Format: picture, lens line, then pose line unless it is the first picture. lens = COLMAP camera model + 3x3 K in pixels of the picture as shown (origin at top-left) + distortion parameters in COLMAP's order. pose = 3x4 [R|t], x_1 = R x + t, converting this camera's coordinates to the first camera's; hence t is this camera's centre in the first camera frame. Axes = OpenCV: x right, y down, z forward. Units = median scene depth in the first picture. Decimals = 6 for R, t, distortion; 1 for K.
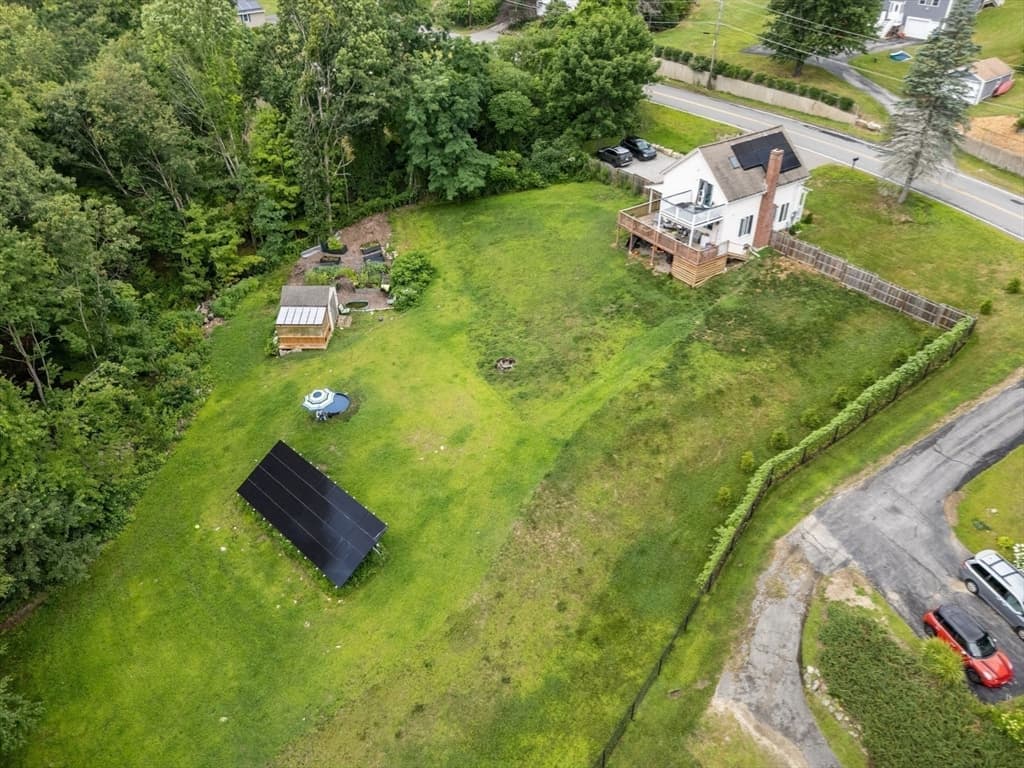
lens RADIAL K [[768.4, 0, 512.0], [0, 768.4, 384.0], [0, 0, 1]] dist [0.022793, -0.004329]
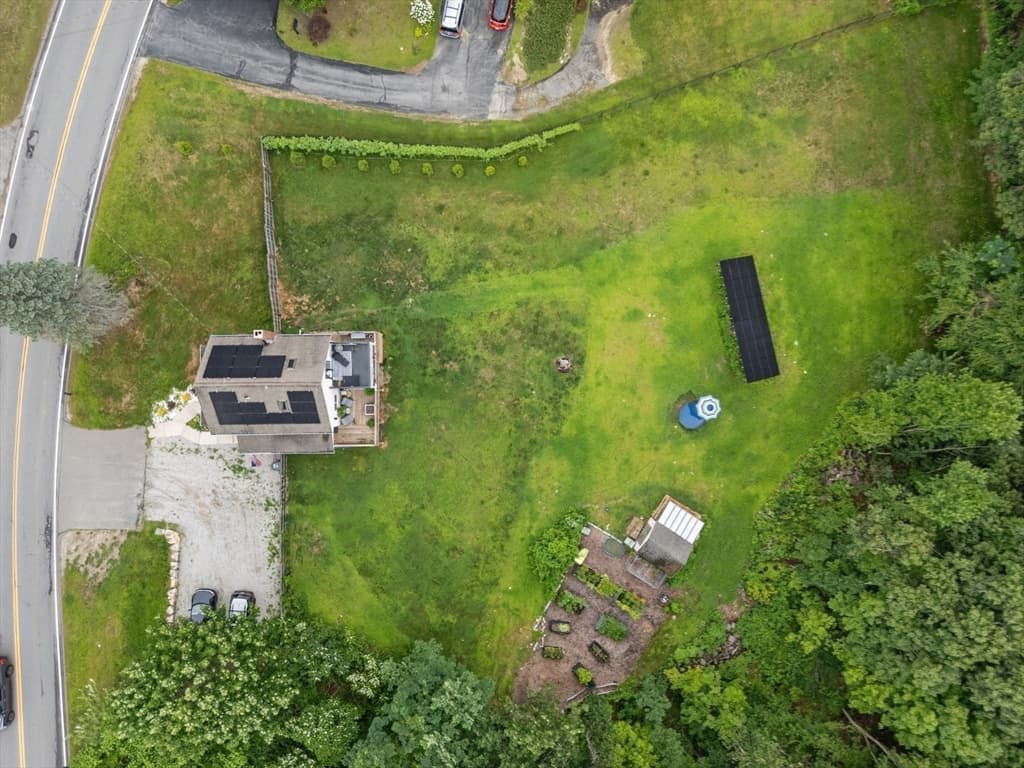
lens RADIAL K [[768.4, 0, 512.0], [0, 768.4, 384.0], [0, 0, 1]] dist [0.022793, -0.004329]
pose [[-0.838169, -0.544912, 0.023336, 0.018249], [0.335124, -0.480779, 0.810274, -1.305152], [-0.430308, 0.686966, 0.585587, 0.422550]]
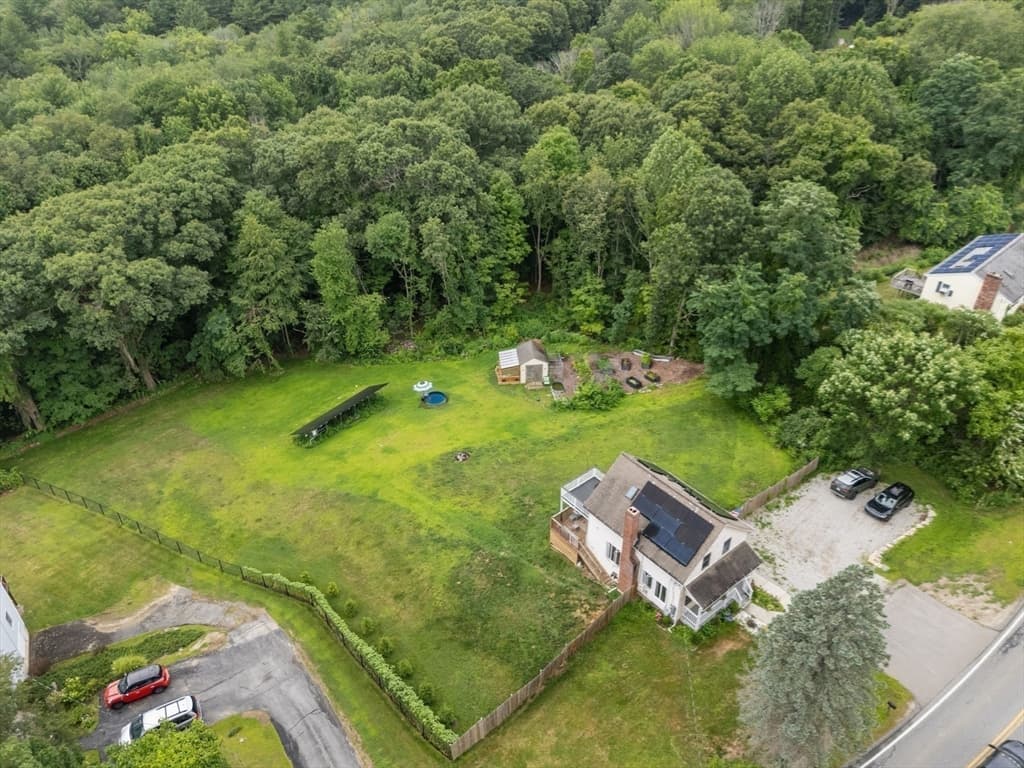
lens RADIAL K [[768.4, 0, 512.0], [0, 768.4, 384.0], [0, 0, 1]] dist [0.022793, -0.004329]
pose [[0.099352, 0.576764, -0.810847, 1.233075], [-0.574858, 0.698404, 0.426345, -0.898400], [0.812199, 0.423764, 0.400945, 0.600139]]
